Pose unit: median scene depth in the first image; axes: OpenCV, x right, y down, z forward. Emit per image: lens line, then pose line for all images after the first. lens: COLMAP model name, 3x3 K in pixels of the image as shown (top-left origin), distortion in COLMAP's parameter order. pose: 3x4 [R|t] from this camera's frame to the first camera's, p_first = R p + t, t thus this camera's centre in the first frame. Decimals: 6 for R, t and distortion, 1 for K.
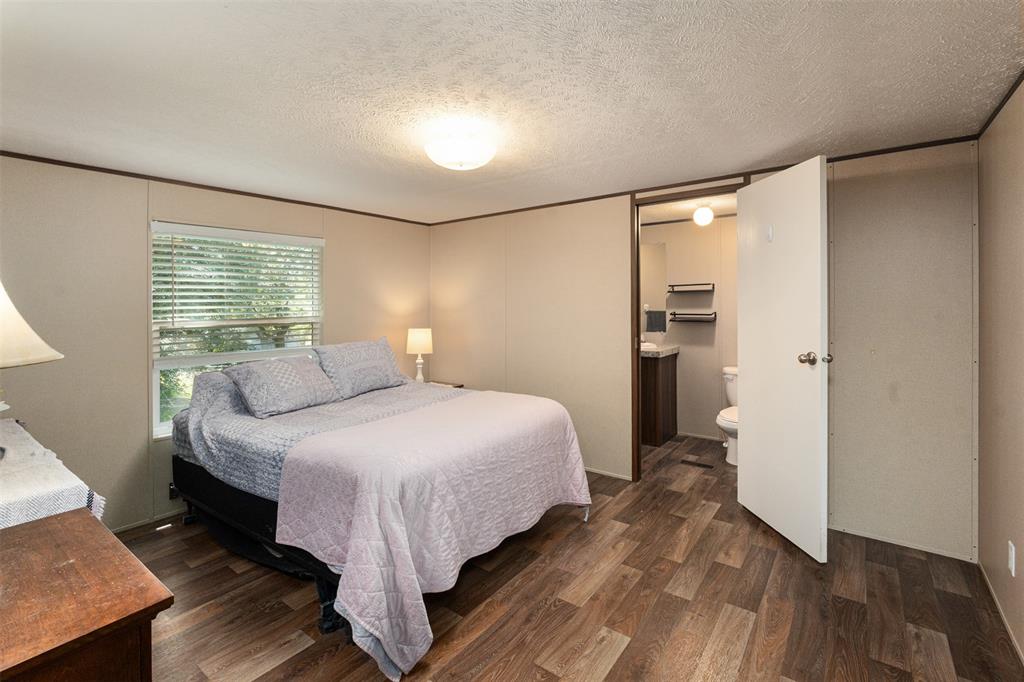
lens RADIAL K [[457.3, 0, 520.6], [0, 457.3, 339.8], [0, 0, 1]] dist [0.000775, 0.000740]
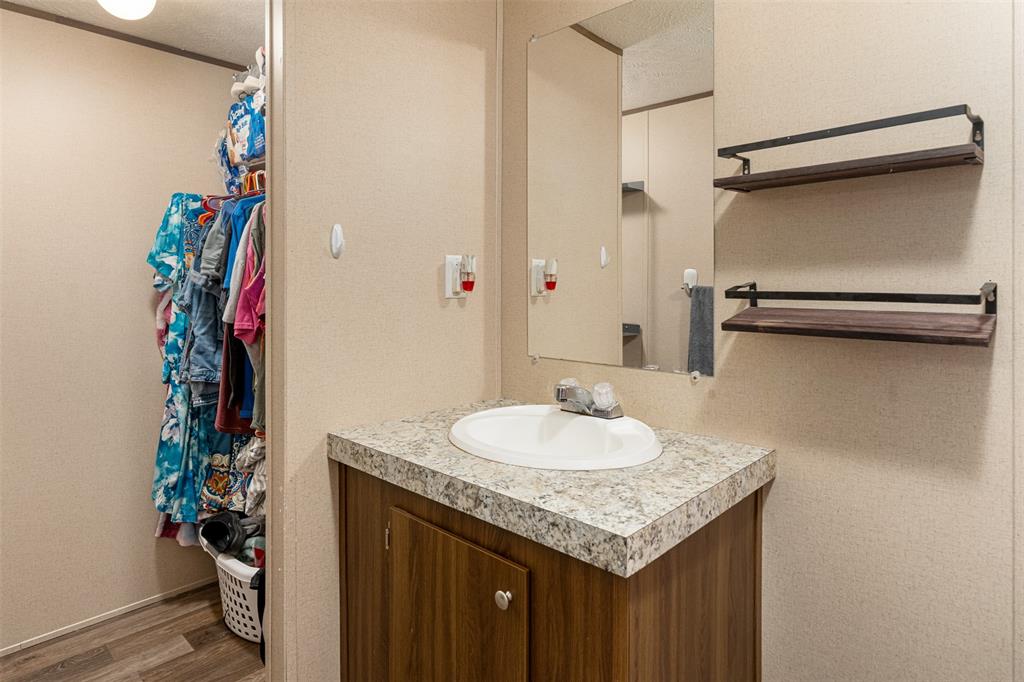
lens RADIAL K [[577.0, 0, 514.9], [0, 577.0, 338.8], [0, 0, 1]] dist [-0.004146, -0.001376]
pose [[0.989312, 0.001186, -0.145808, 0.272909], [0.001558, 0.999824, 0.018700, -0.041698], [0.145804, -0.018728, 0.989136, 0.740740]]
